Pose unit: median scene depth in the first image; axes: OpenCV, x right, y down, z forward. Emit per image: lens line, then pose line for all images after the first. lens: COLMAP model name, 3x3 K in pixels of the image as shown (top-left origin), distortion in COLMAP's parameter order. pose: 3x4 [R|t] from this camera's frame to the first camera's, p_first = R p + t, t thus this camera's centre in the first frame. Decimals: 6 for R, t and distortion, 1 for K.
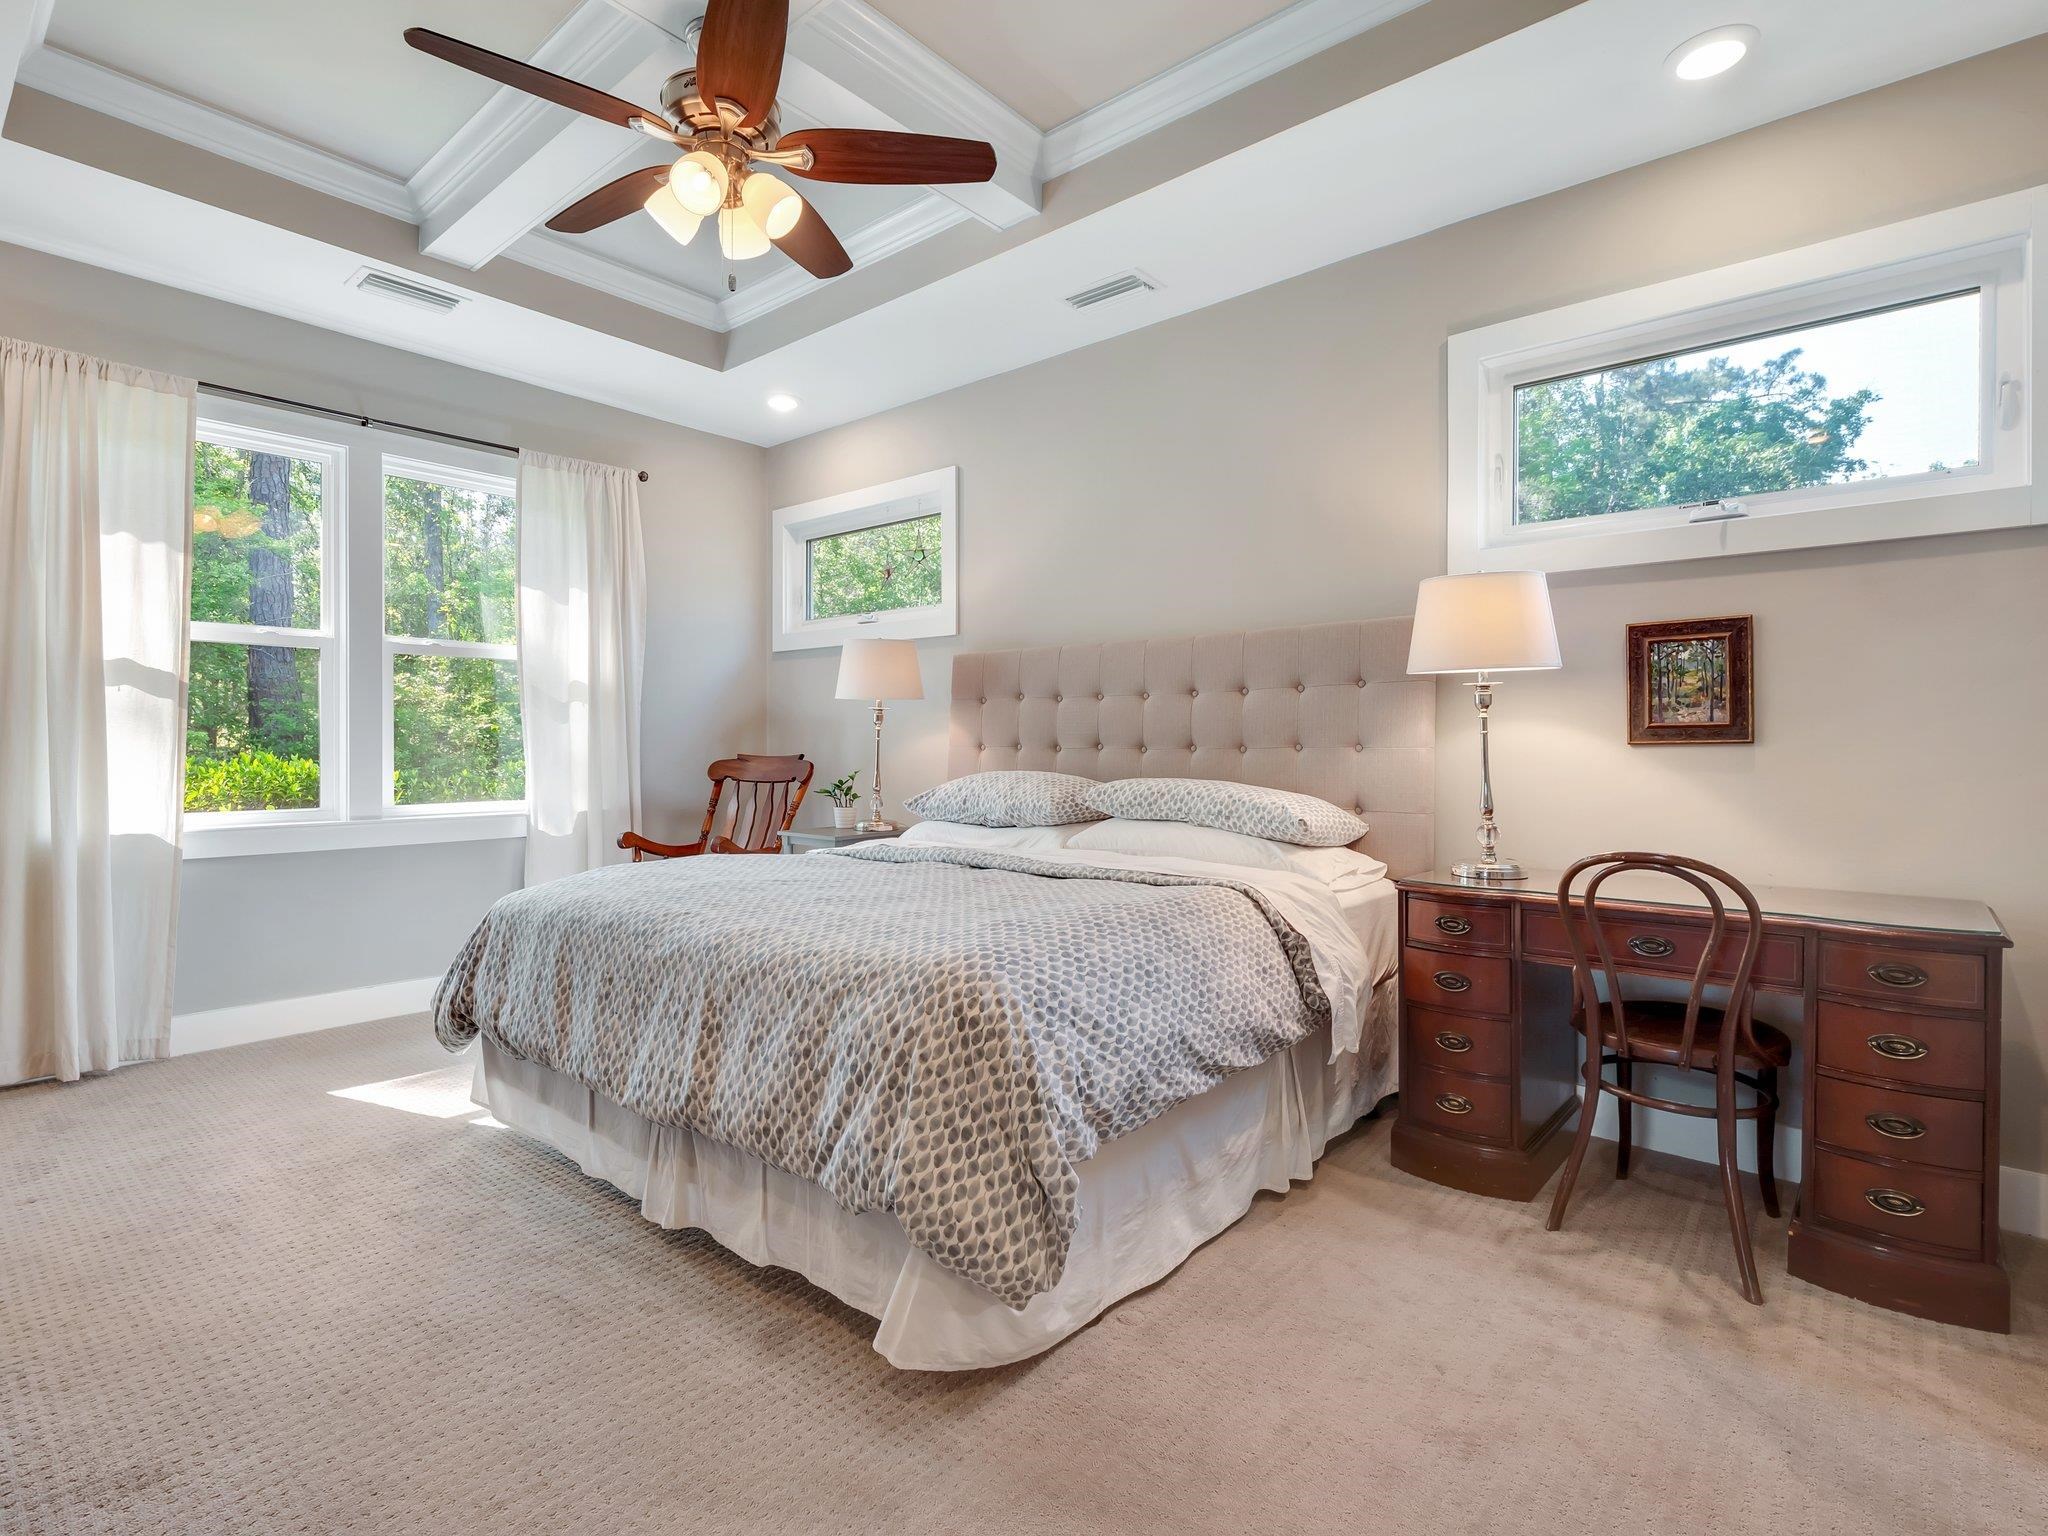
lens RADIAL K [[1008.1, 0, 1023.8], [0, 1008.1, 750.7], [0, 0, 1]] dist [0.007969, -0.005567]
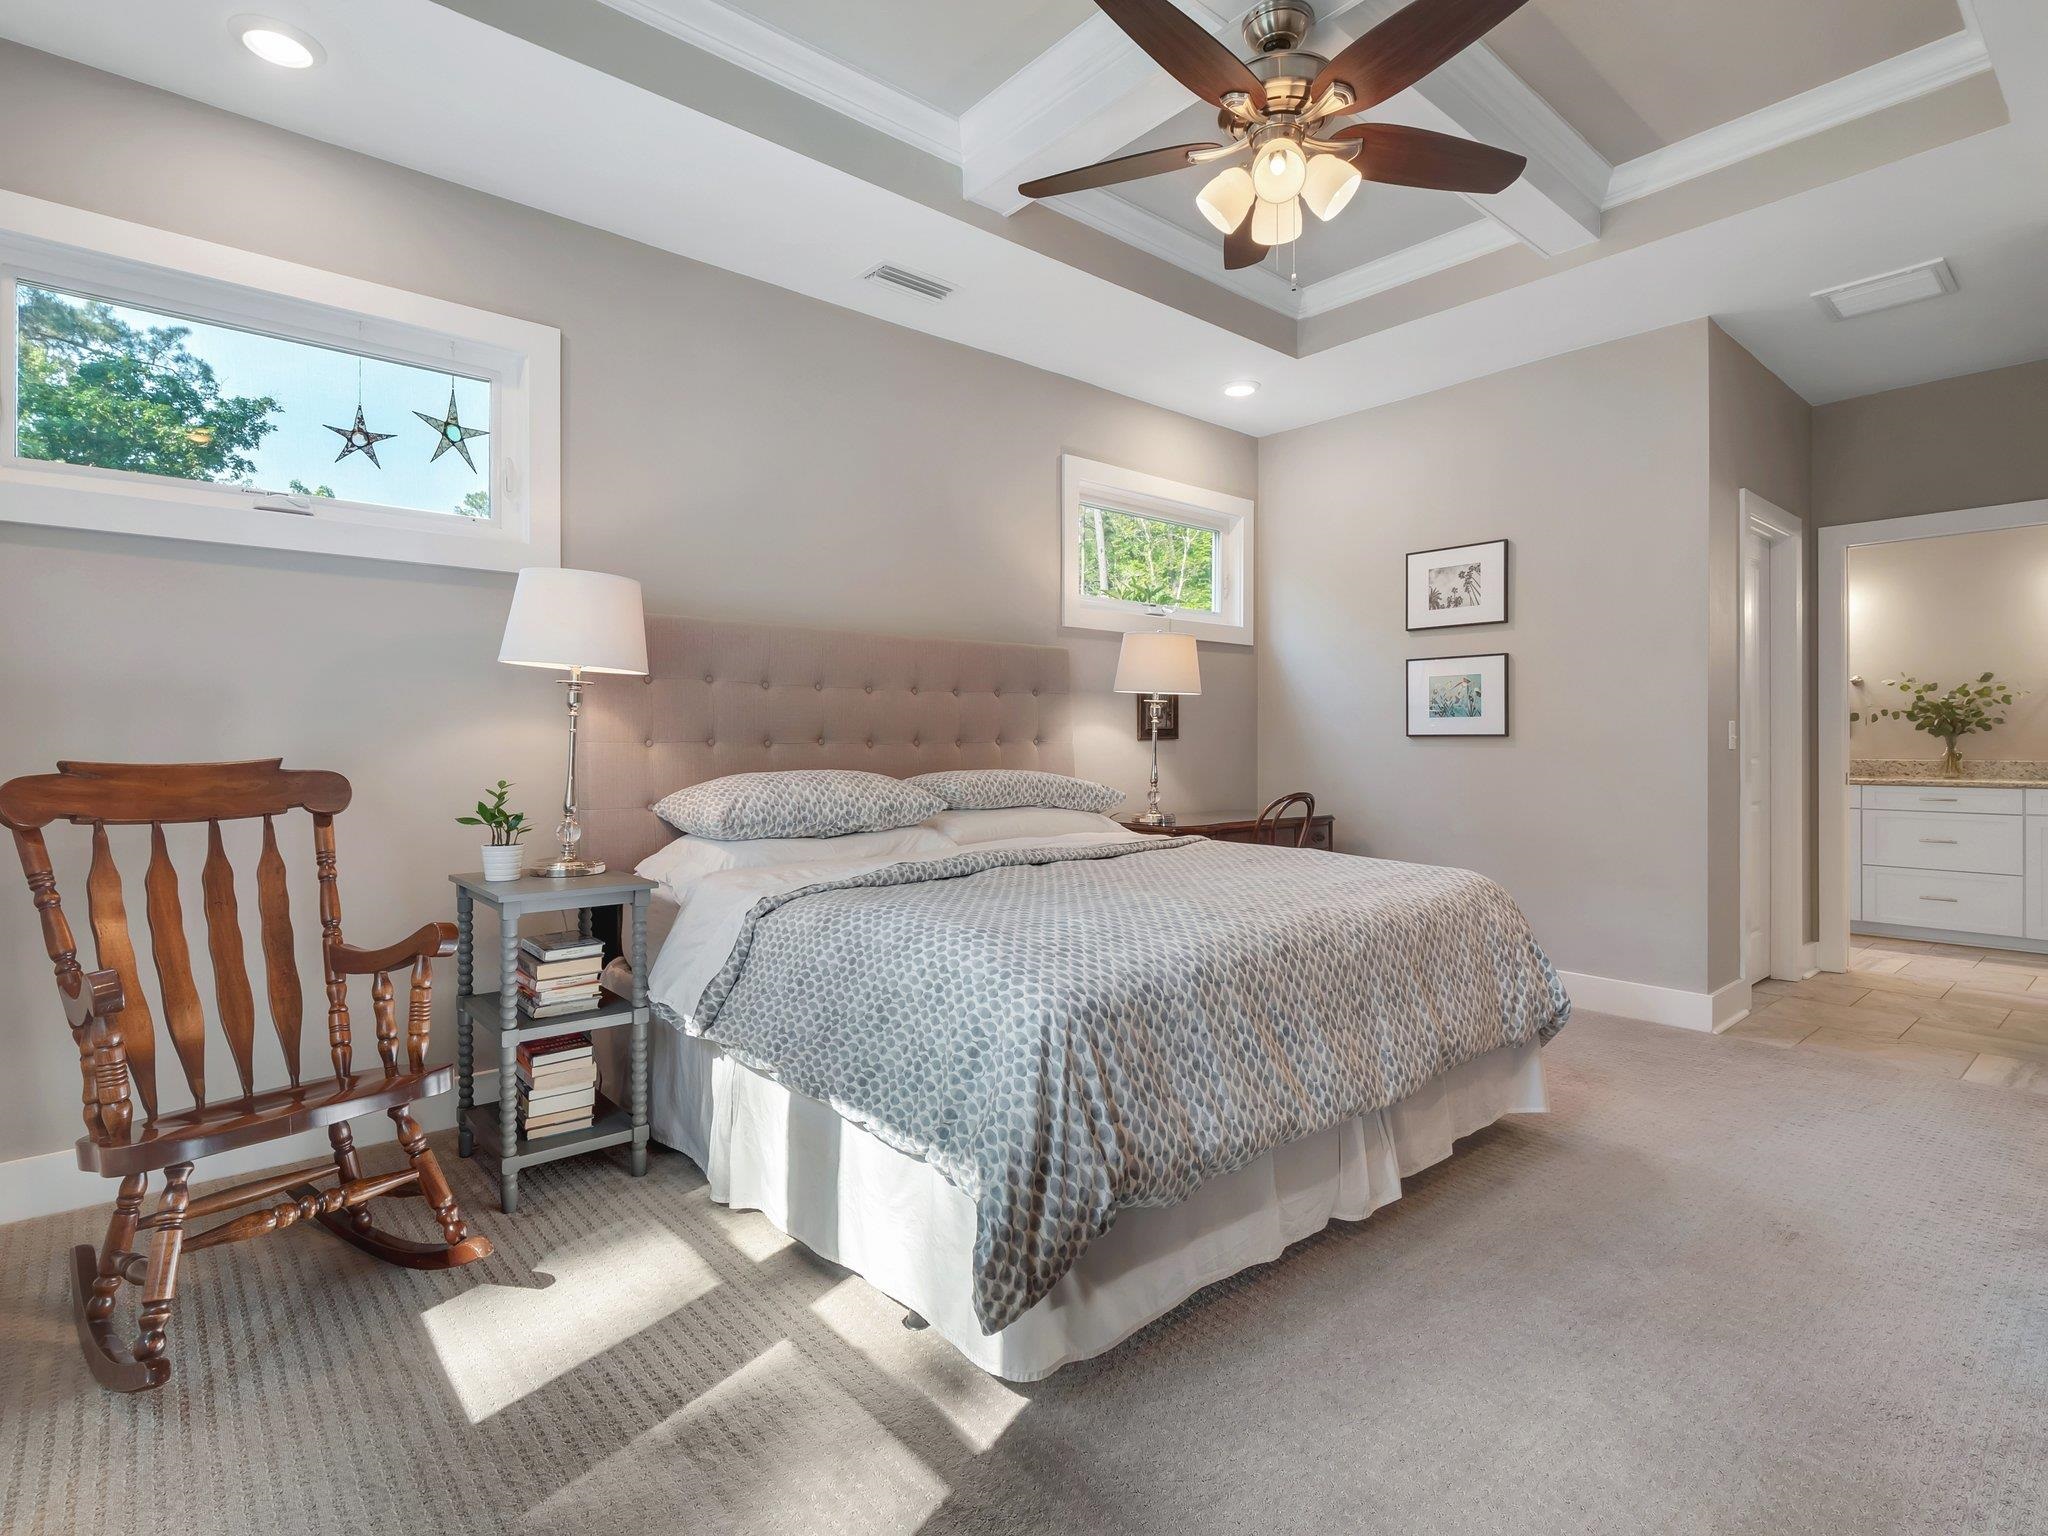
lens RADIAL K [[1008.1, 0, 1030.4], [0, 1008.1, 739.2], [0, 0, 1]] dist [0.007969, -0.005567]
pose [[0.150093, 0.000404, 0.988672, -0.926999], [0.003966, 0.999992, -0.001010, -0.004380], [-0.988664, 0.004073, 0.150091, 0.777119]]
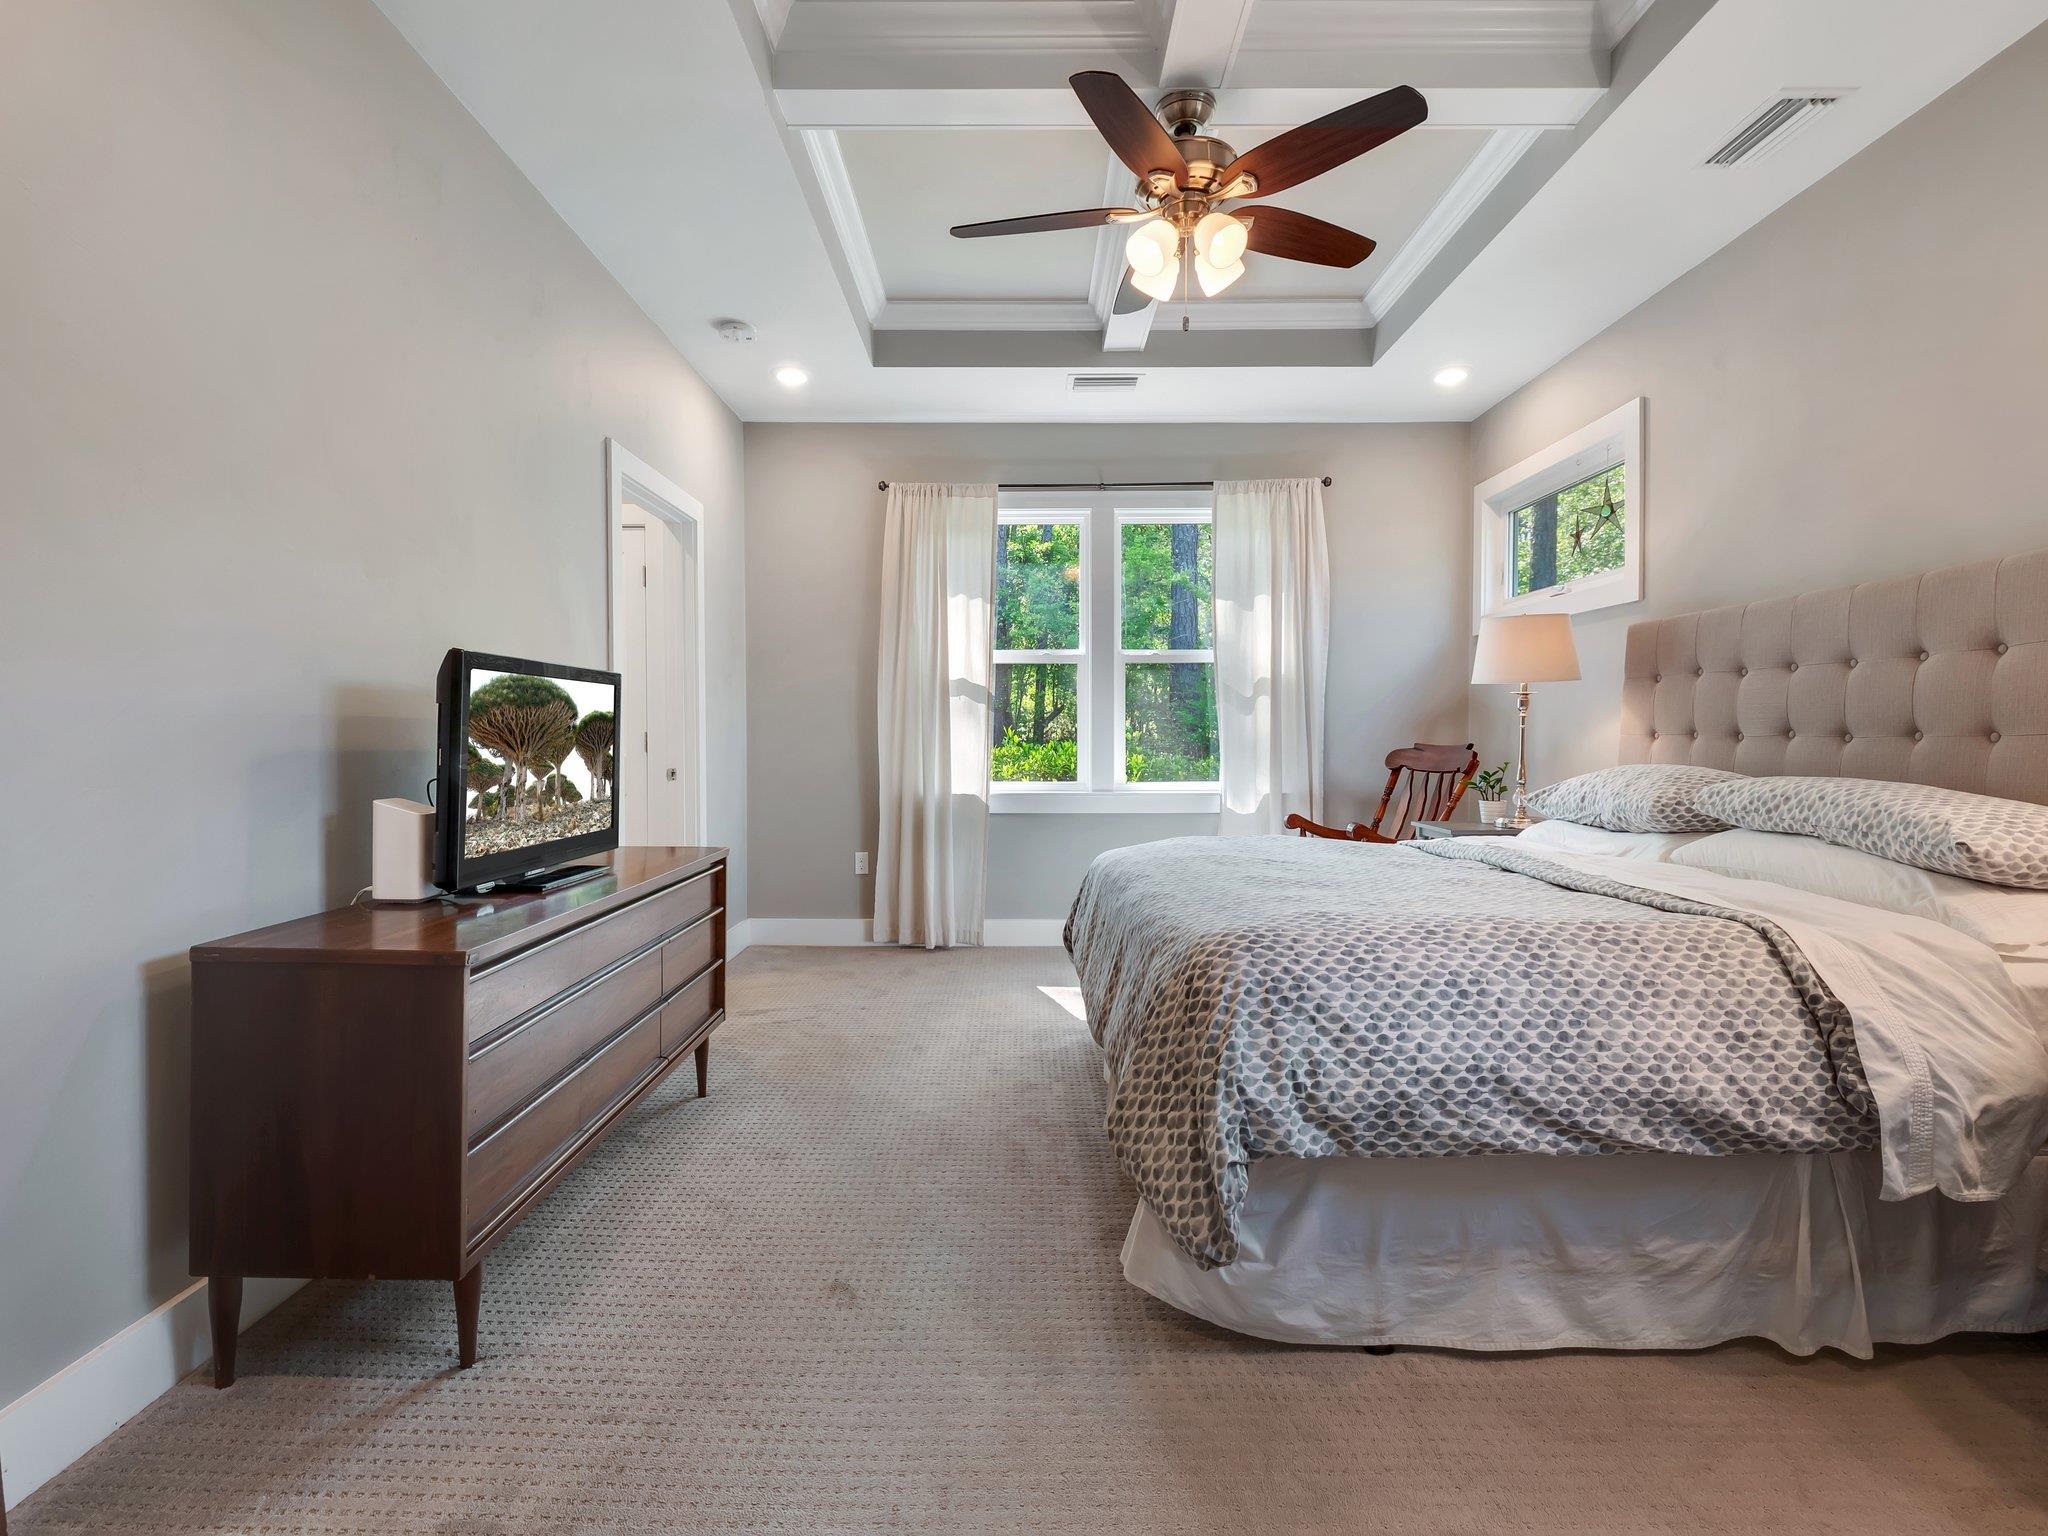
lens RADIAL K [[1008.1, 0, 1009.2], [0, 1008.1, 753.1], [0, 0, 1]] dist [0.007969, -0.005567]
pose [[0.642985, 0.010756, -0.765803, 0.318886], [-0.001558, 0.999918, 0.012736, 0.001540], [0.765877, -0.006996, 0.642949, 0.083095]]
